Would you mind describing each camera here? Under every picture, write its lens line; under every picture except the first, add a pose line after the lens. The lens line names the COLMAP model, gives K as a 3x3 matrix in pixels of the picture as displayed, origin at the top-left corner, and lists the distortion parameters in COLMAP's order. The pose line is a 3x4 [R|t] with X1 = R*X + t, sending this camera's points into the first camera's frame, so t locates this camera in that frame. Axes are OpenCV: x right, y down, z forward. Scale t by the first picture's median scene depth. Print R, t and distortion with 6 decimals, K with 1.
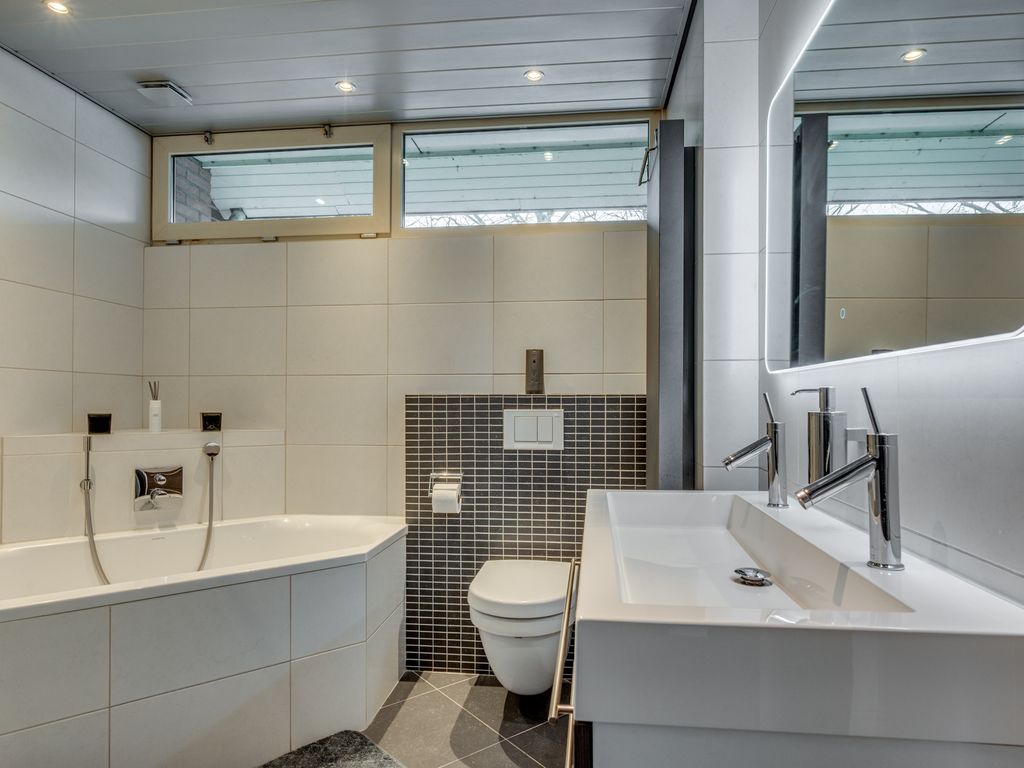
lens RADIAL K [[610.6, 0, 517.4], [0, 610.6, 405.5], [0, 0, 1]] dist [0.000923, -0.000147]
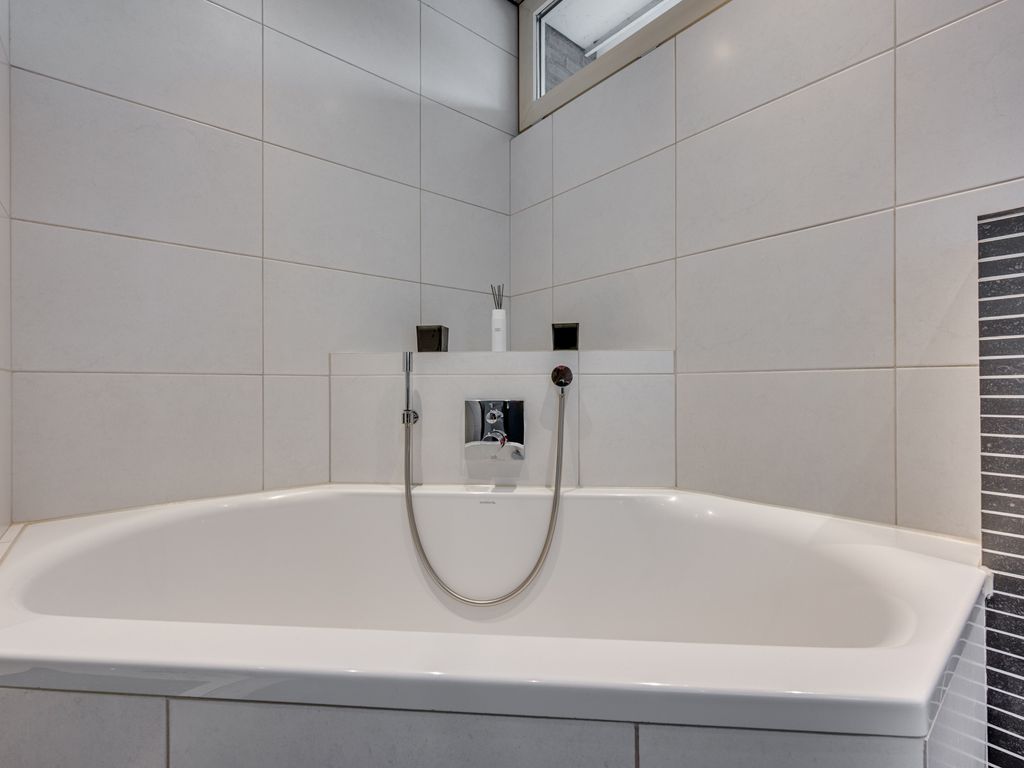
lens RADIAL K [[463.6, 0, 521.6], [0, 463.6, 385.9], [0, 0, 1]] dist [0.000570, -0.000214]
pose [[0.739053, -0.007499, -0.673606, -0.193552], [0.001474, 0.999954, -0.009515, 0.085330], [0.673646, 0.006039, 0.739029, 0.591572]]
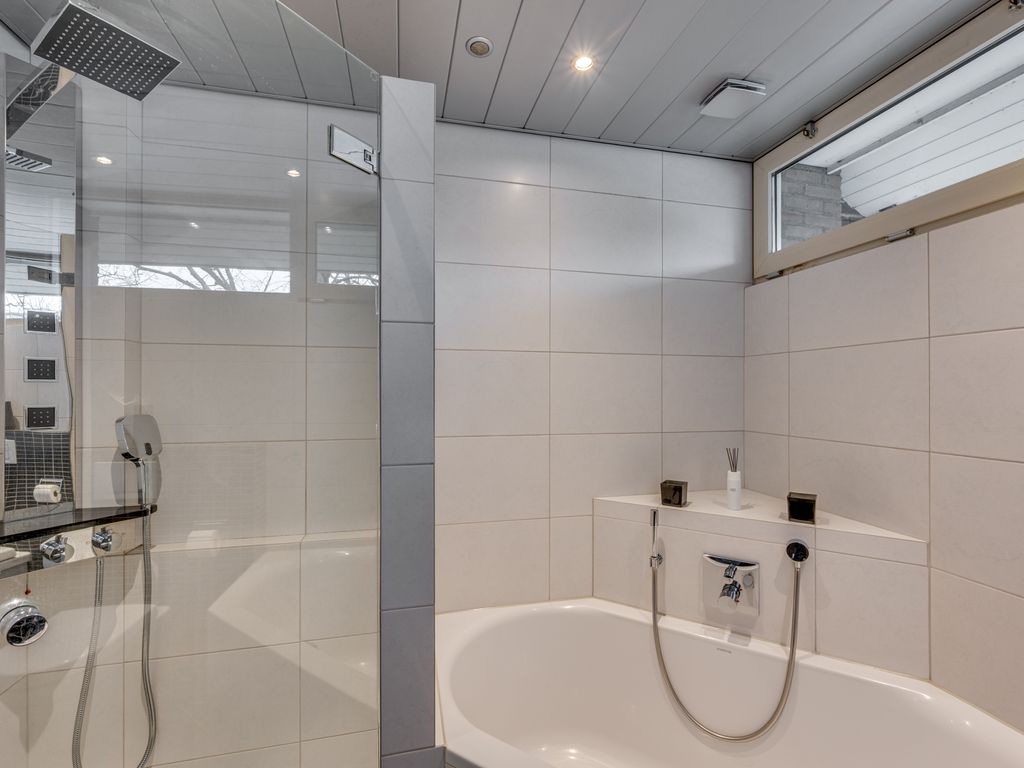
lens RADIAL K [[463.6, 0, 521.6], [0, 463.6, 385.9], [0, 0, 1]] dist [0.000570, -0.000214]
pose [[0.357646, -0.012857, -0.933769, -0.099184], [-0.007233, 0.999837, -0.016537, -0.109486], [0.933829, 0.012668, 0.357494, 0.485880]]
